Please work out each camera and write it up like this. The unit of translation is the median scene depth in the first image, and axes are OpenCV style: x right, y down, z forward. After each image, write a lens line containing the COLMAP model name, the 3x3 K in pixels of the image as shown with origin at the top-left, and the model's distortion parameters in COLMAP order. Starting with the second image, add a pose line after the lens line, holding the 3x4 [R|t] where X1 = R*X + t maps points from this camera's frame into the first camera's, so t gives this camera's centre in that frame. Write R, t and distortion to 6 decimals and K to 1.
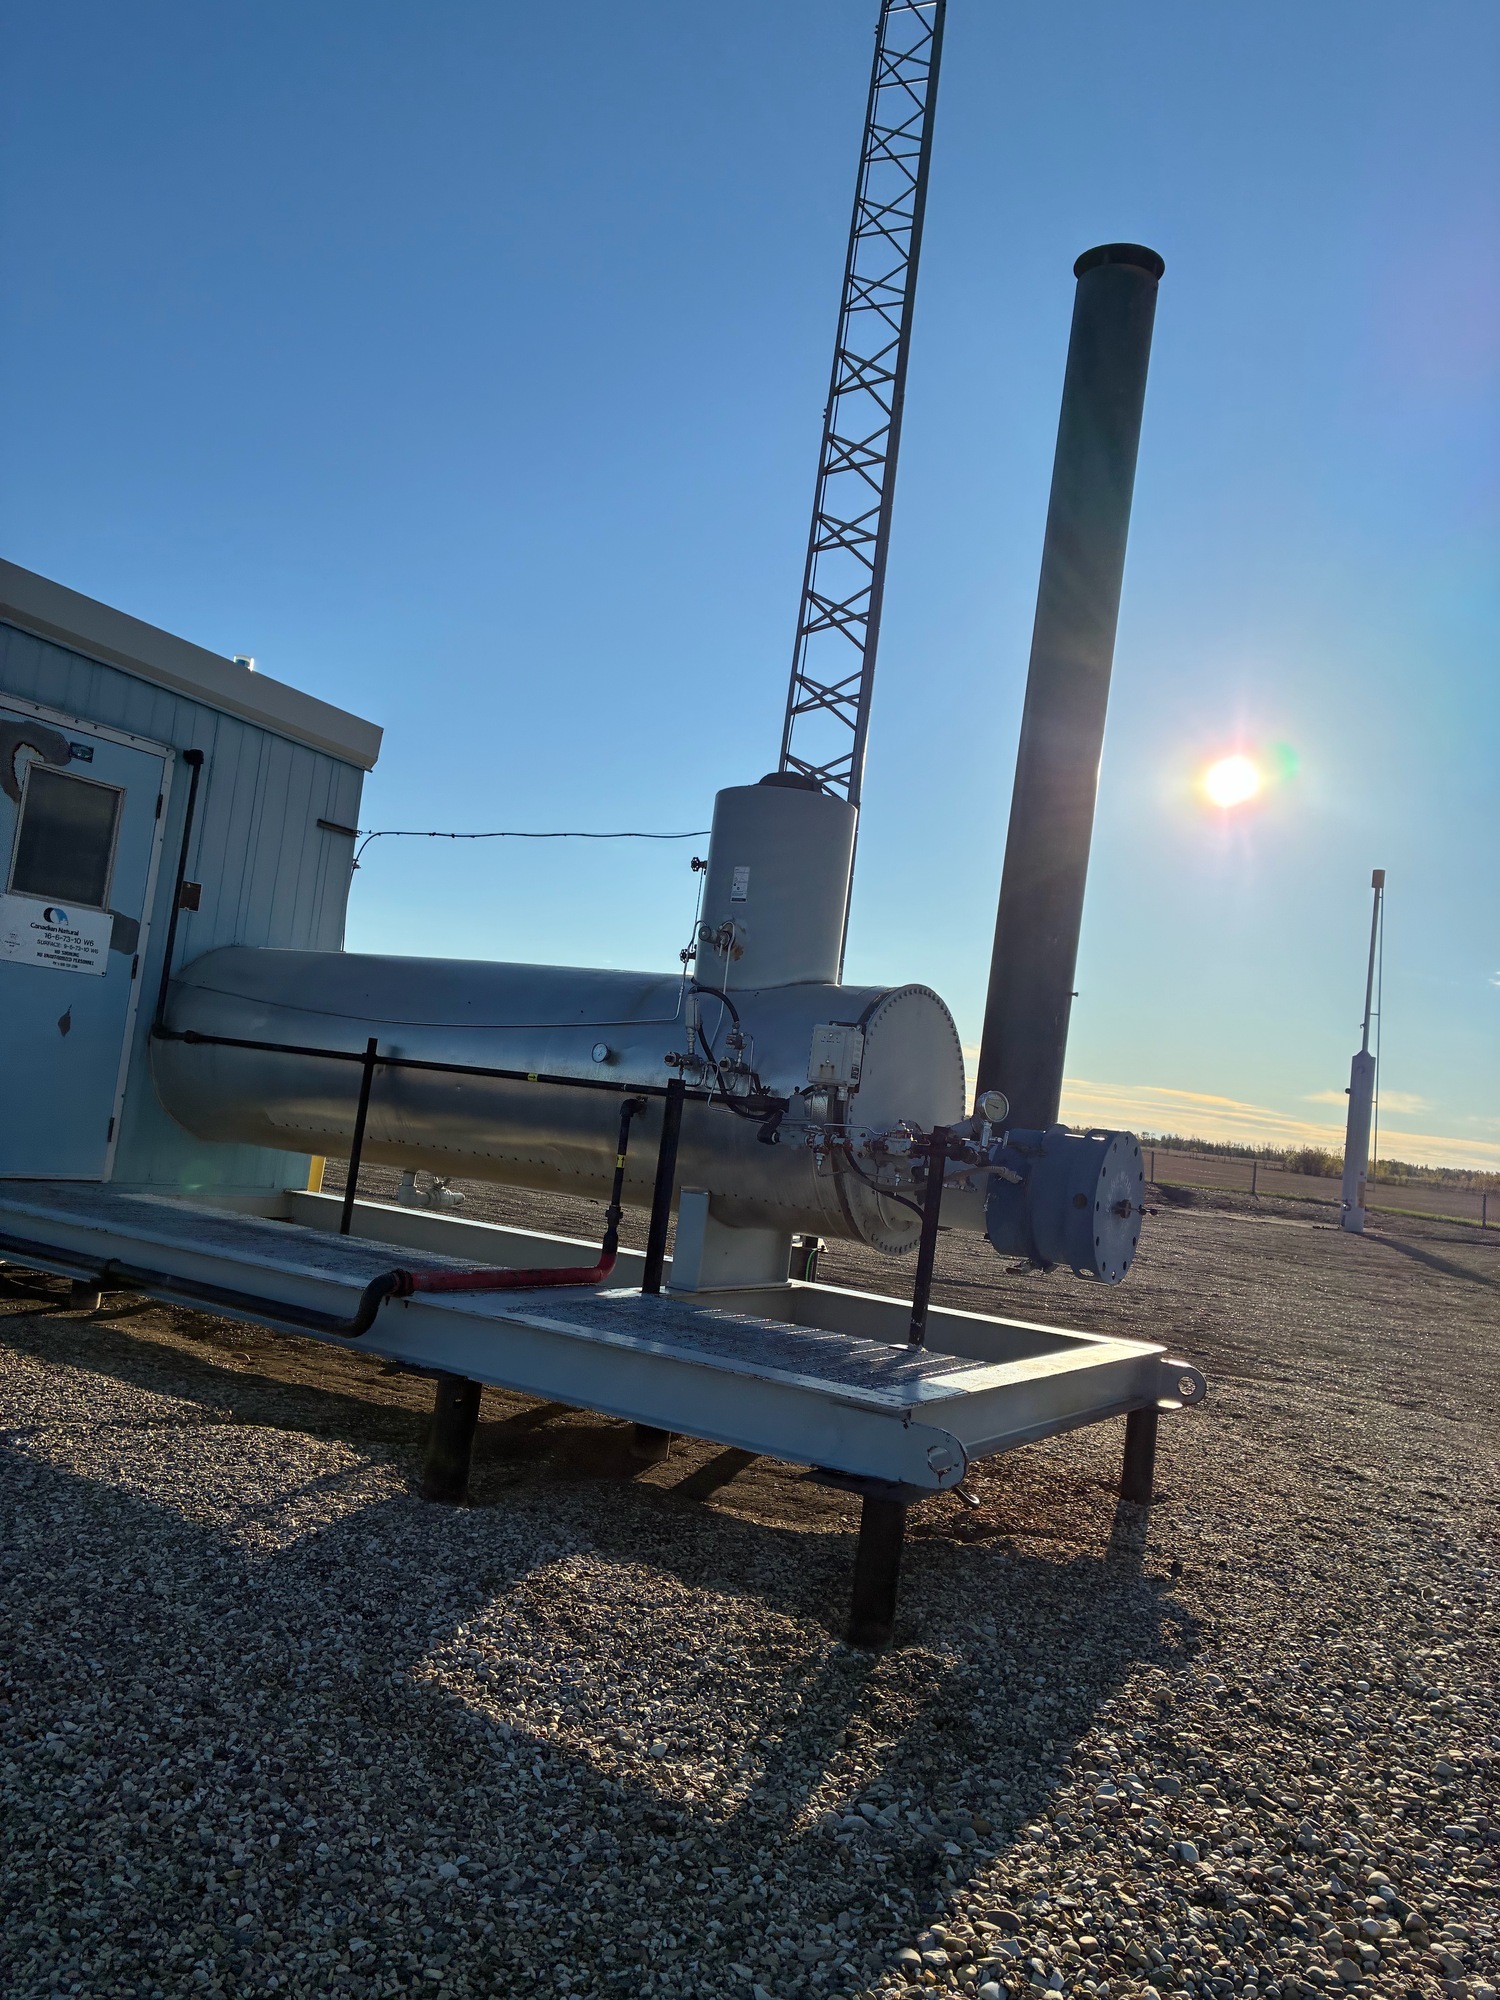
lens RADIAL K [[1512.6, 0, 754.1], [0, 1512.6, 974.7], [0, 0, 1]] dist [0.054596, -0.089599]
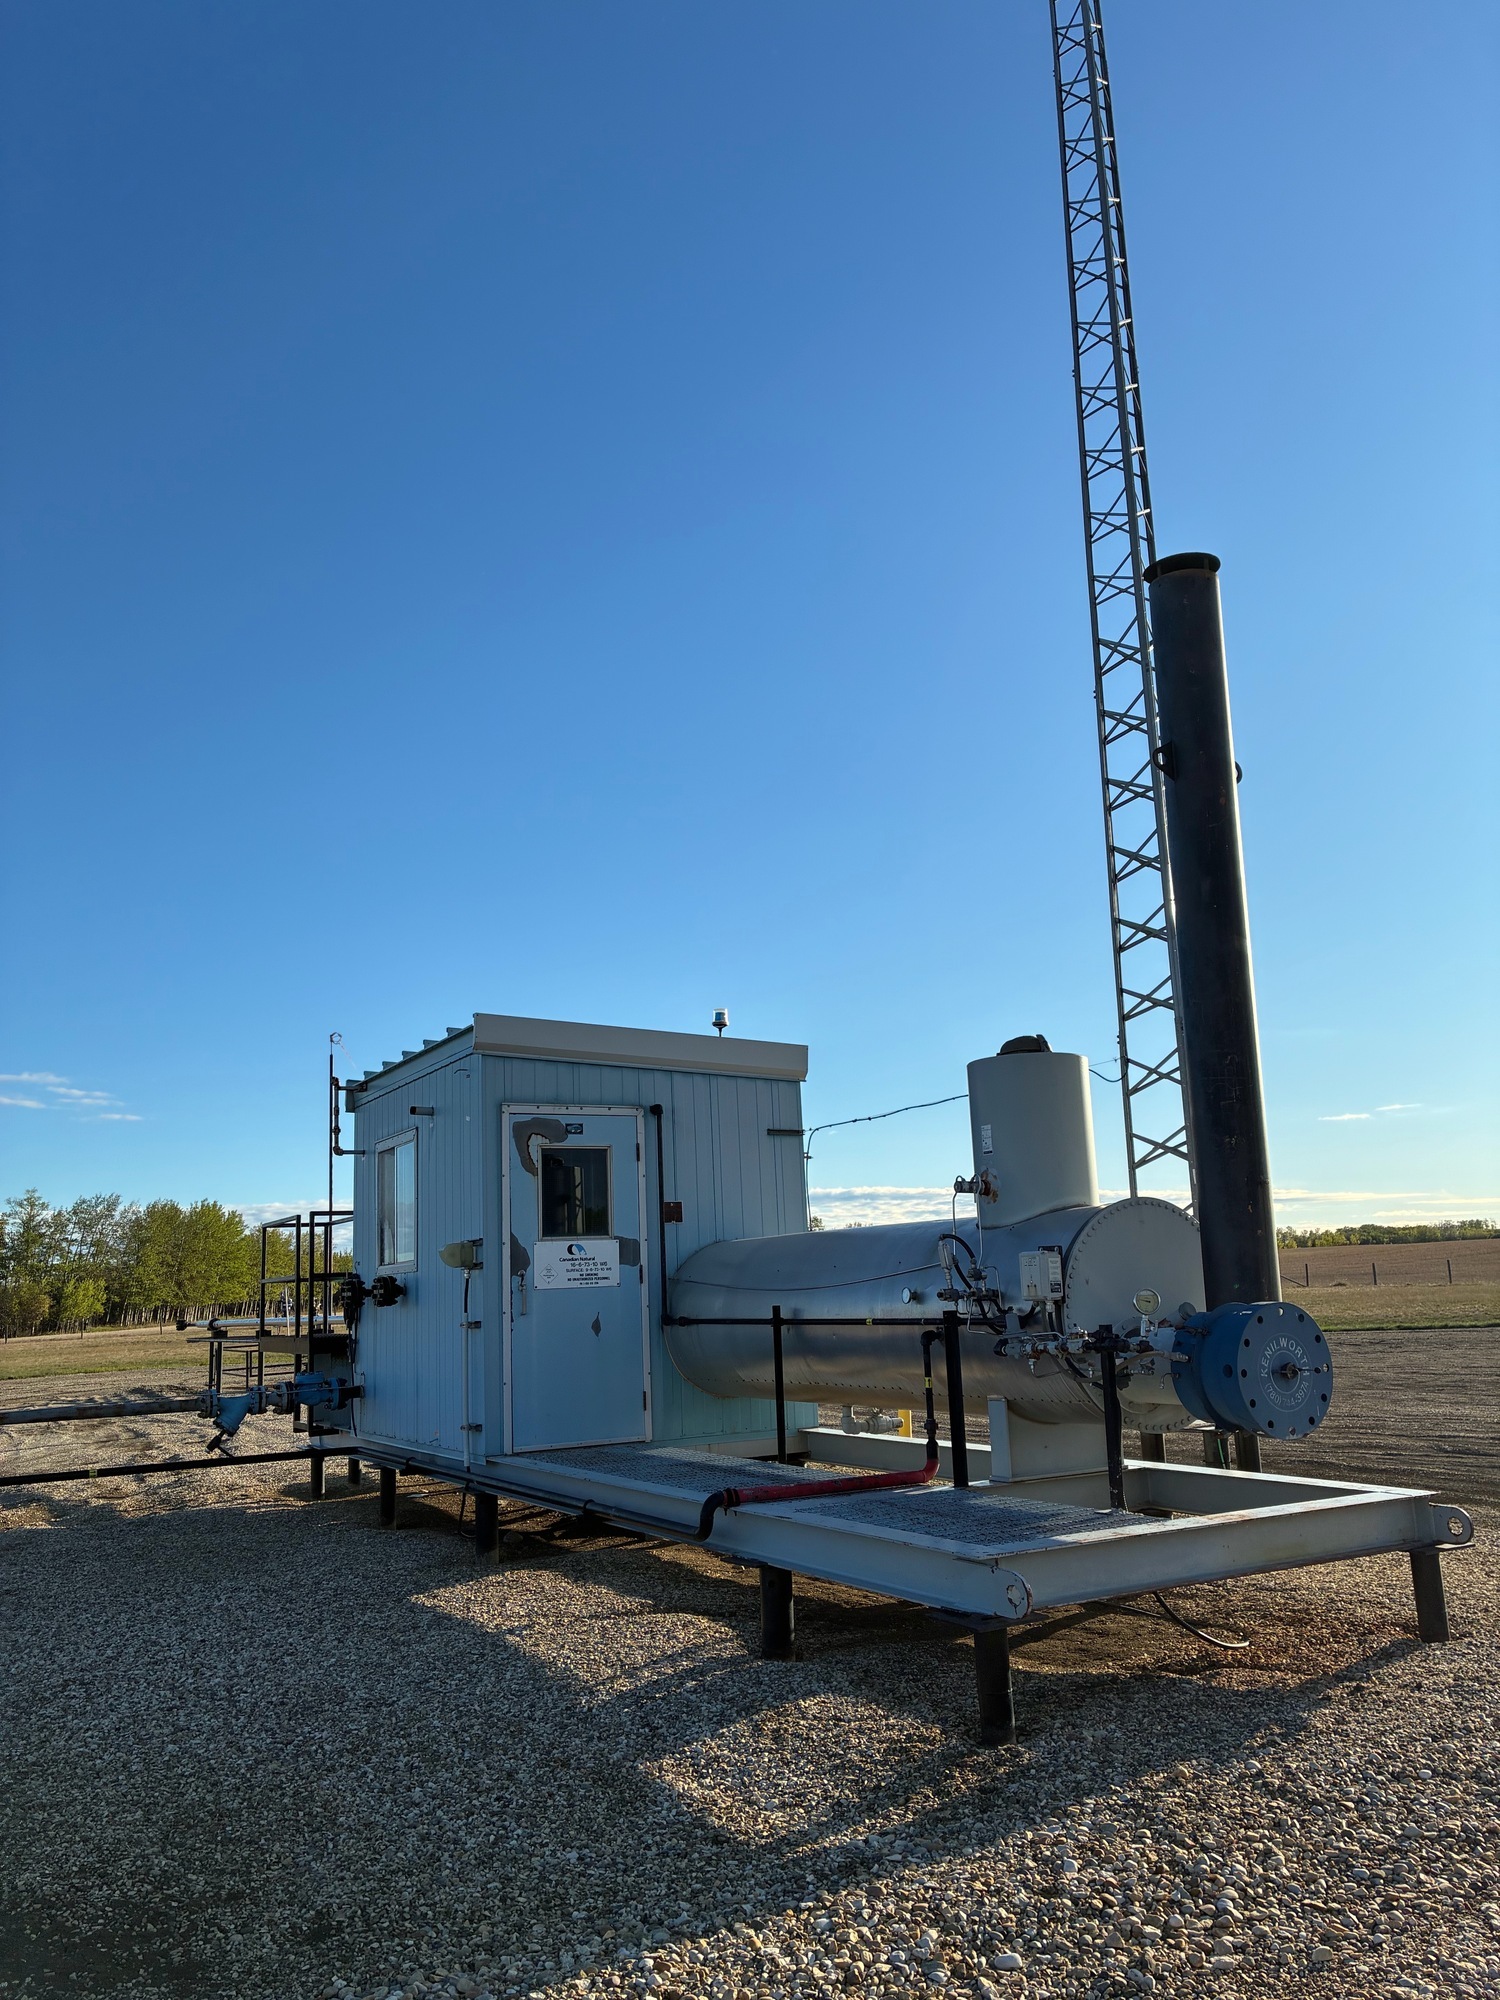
lens RADIAL K [[1502.7, 0, 749.8], [0, 1502.7, 991.1], [0, 0, 1]] dist [0.040760, -0.060271]
pose [[0.868451, -0.242128, -0.432628, 0.566173], [0.185335, 0.967916, -0.169673, -0.007092], [0.459830, 0.067172, 0.885463, -0.273302]]
